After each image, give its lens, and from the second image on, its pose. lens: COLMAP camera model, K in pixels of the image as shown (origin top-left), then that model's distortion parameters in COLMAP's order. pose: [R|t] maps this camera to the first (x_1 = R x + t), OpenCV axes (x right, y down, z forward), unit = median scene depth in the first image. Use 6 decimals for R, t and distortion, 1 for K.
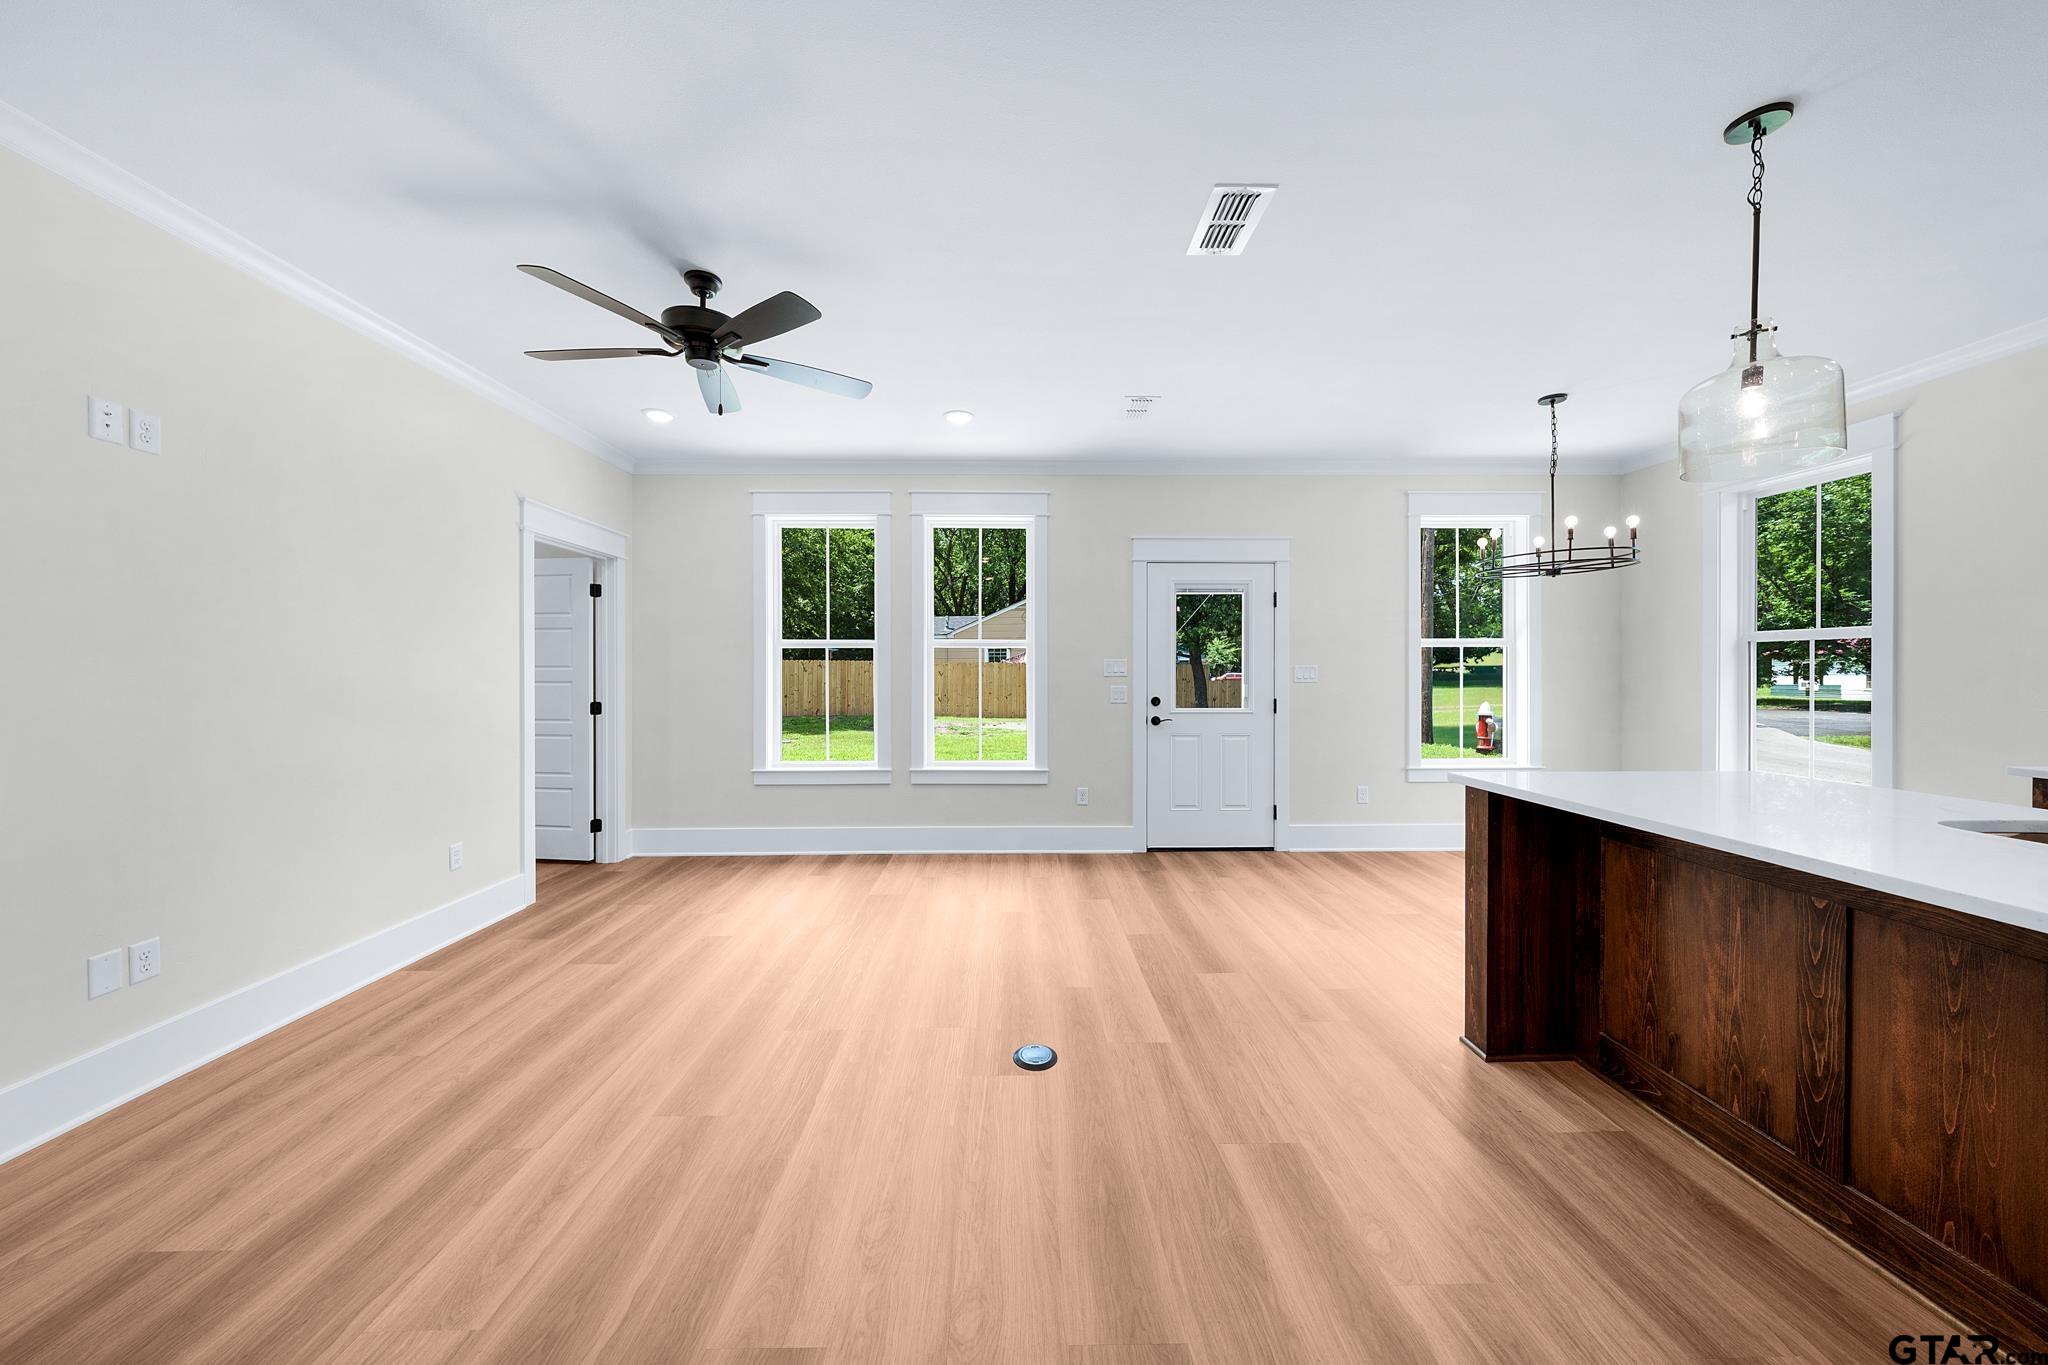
lens RADIAL K [[704.7, 0, 1017.5], [0, 704.7, 673.8], [0, 0, 1]] dist [-0.000991, 0.000081]
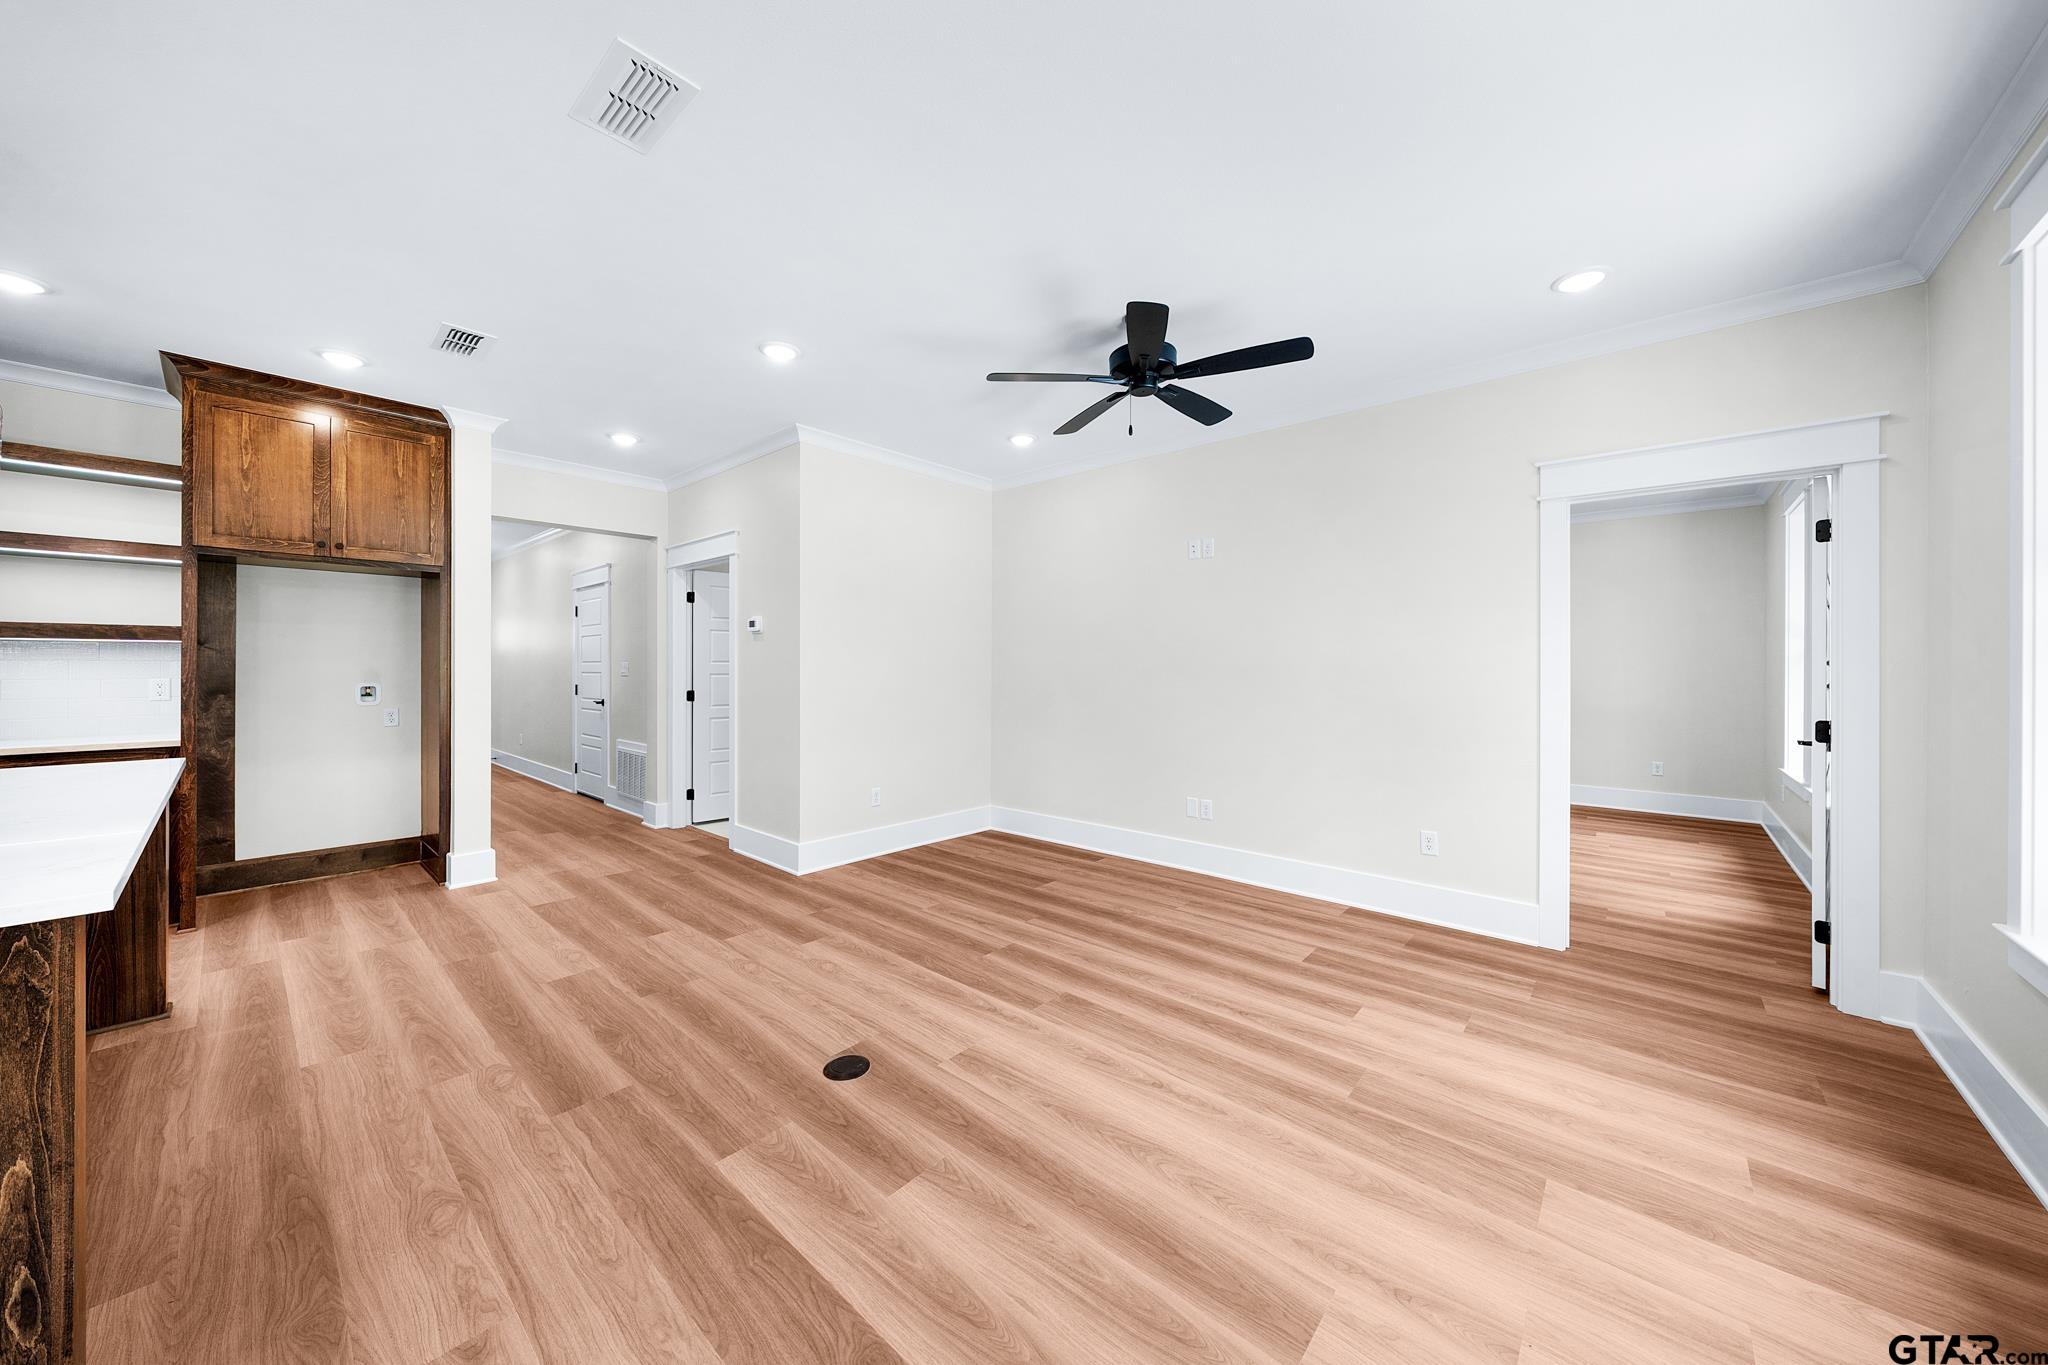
lens RADIAL K [[704.7, 0, 1014.7], [0, 704.7, 664.7], [0, 0, 1]] dist [-0.000991, 0.000081]
pose [[-0.675807, -0.002402, -0.737075, 0.585174], [-0.004932, 0.999987, 0.001263, -0.008612], [0.737062, 0.004489, -0.675810, 1.828617]]
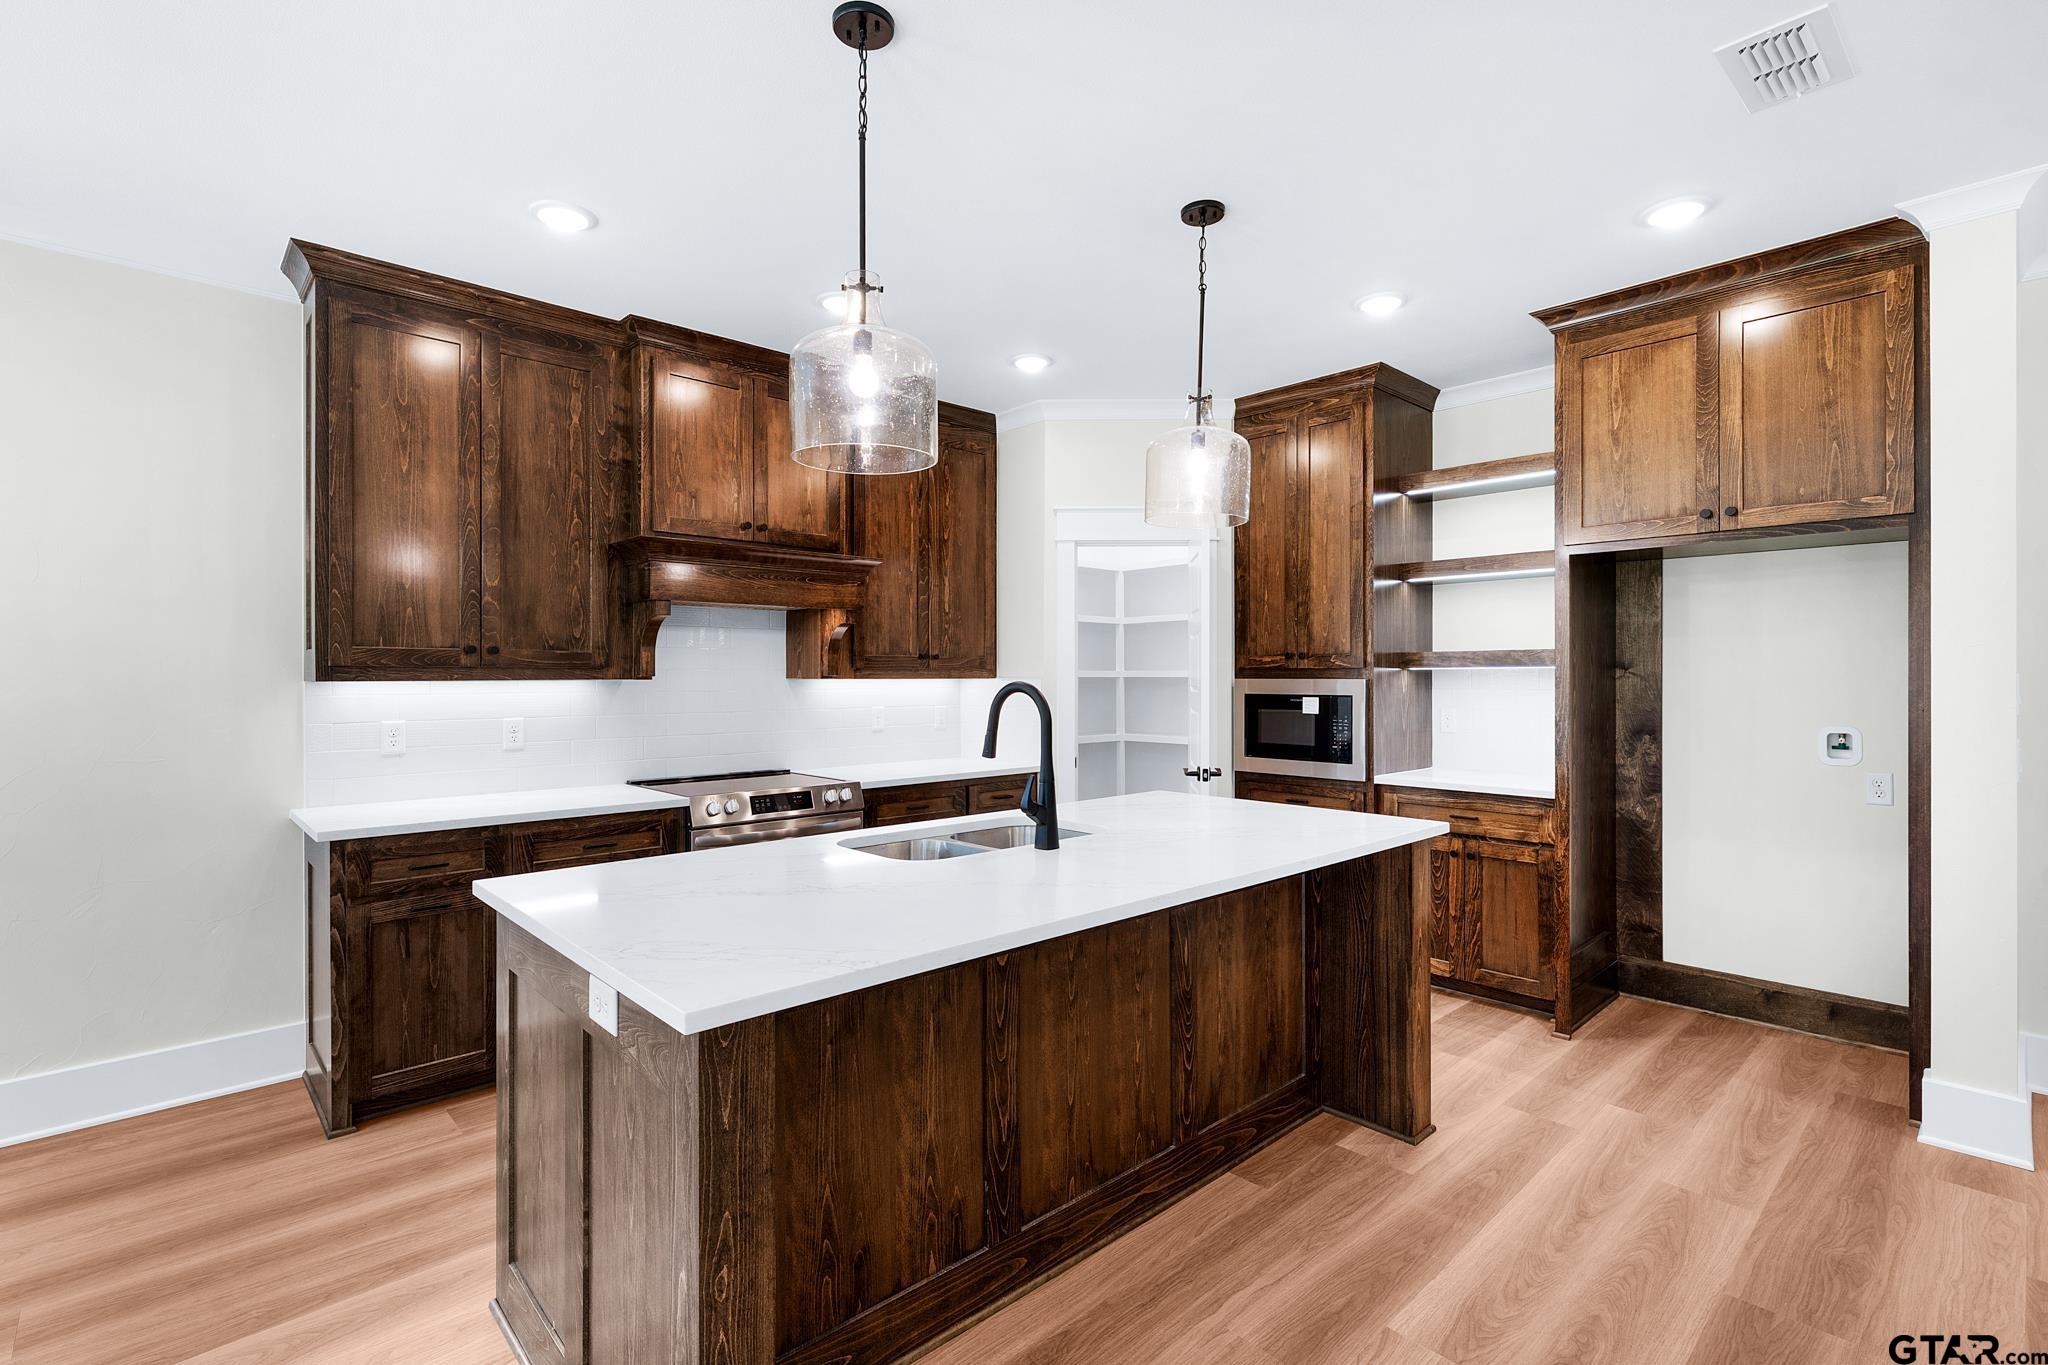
lens RADIAL K [[941.3, 0, 1012.7], [0, 941.3, 680.3], [0, 0, 1]] dist [0.001734, -0.000298]
pose [[-0.668999, 0.000077, 0.743263, 0.126933], [0.006465, 0.999963, 0.005716, -0.042214], [-0.743235, 0.008629, -0.668975, 1.276111]]
